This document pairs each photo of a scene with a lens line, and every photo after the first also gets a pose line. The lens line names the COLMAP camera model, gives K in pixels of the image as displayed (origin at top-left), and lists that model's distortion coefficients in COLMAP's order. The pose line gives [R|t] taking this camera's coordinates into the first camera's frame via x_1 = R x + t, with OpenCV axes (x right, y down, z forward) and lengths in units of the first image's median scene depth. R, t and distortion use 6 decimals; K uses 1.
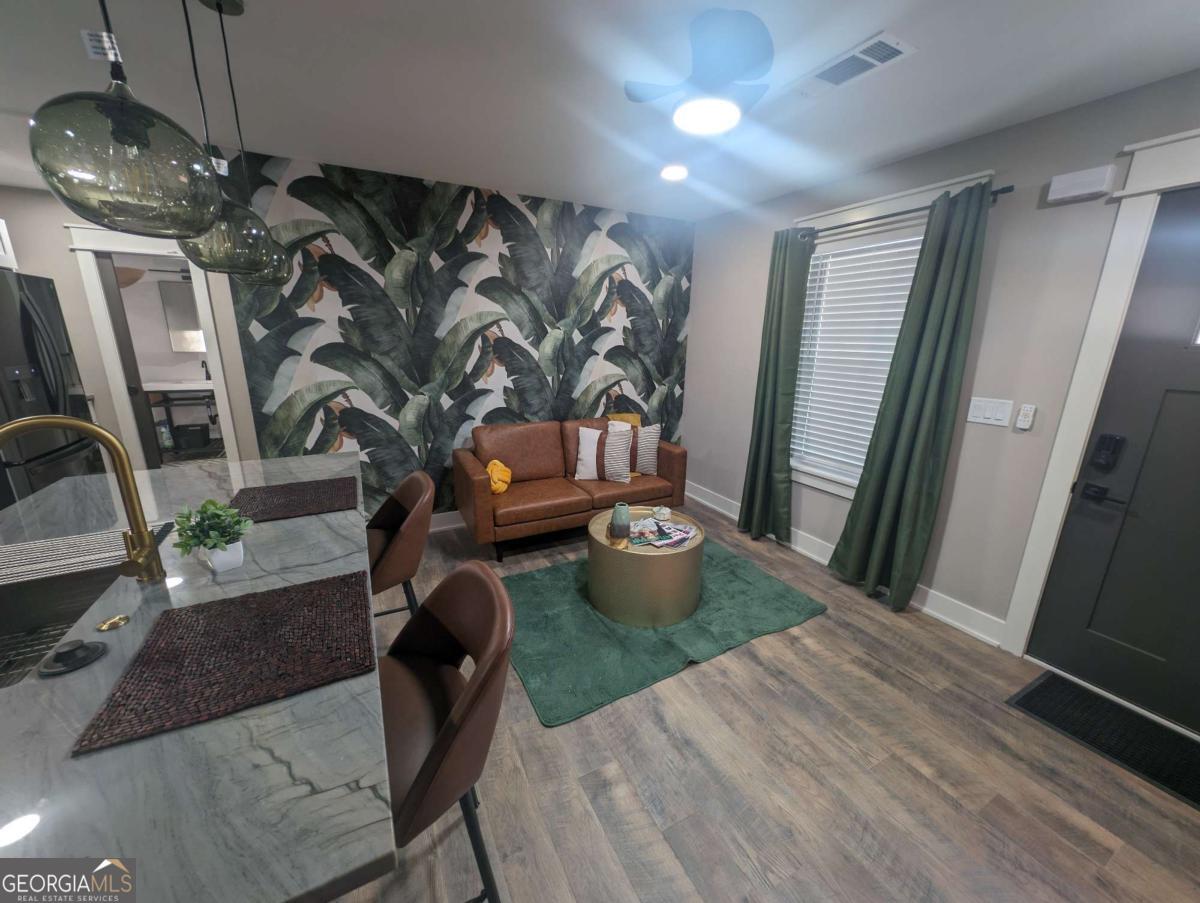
lens RADIAL K [[452.9, 0, 597.9], [0, 452.9, 455.3], [0, 0, 1]] dist [-0.000138, -0.000492]
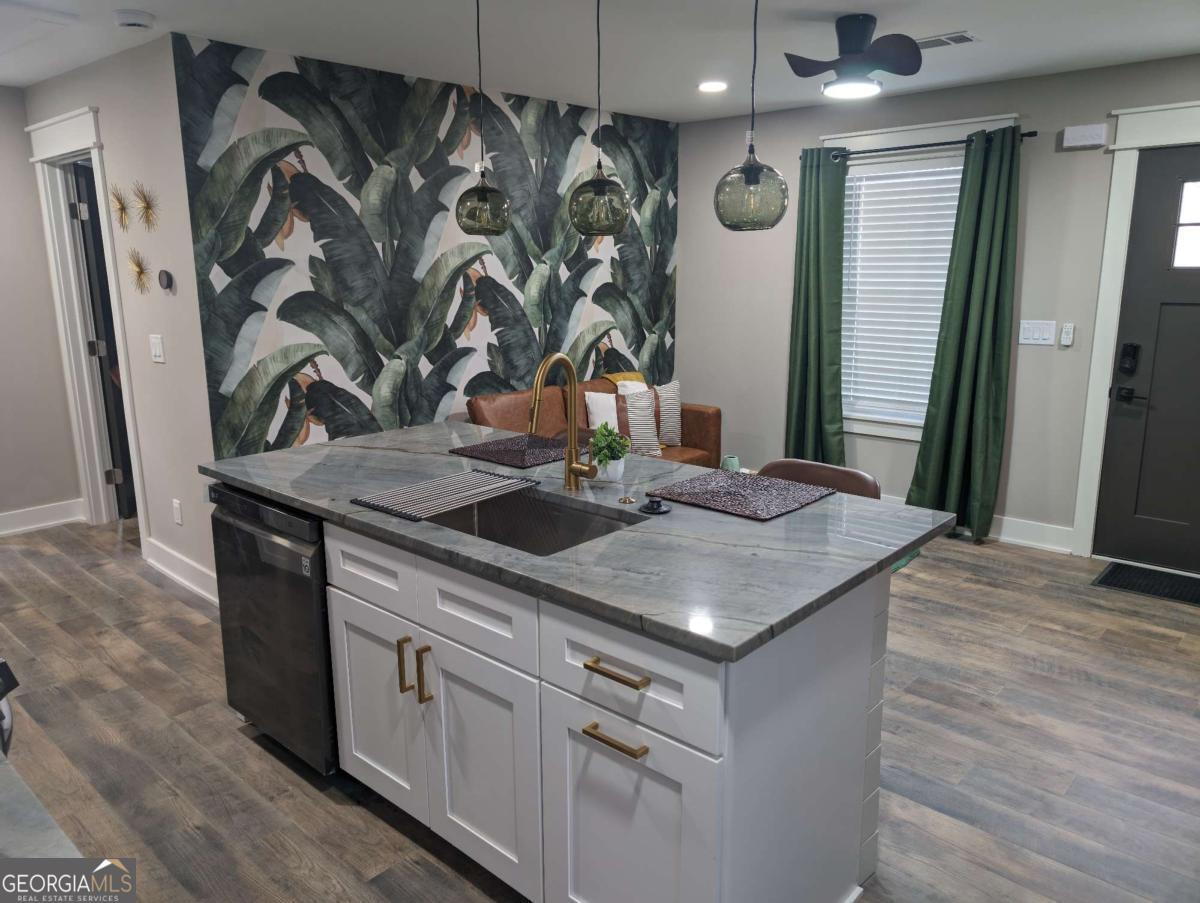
lens RADIAL K [[855.7, 0, 598.2], [0, 855.7, 444.0], [0, 0, 1]] dist [0.002523, 0.003964]
pose [[0.940044, -0.094139, 0.327804, -0.598965], [0.109488, 0.993575, -0.028644, 0.081978], [-0.323002, 0.062817, 0.944311, -0.417764]]
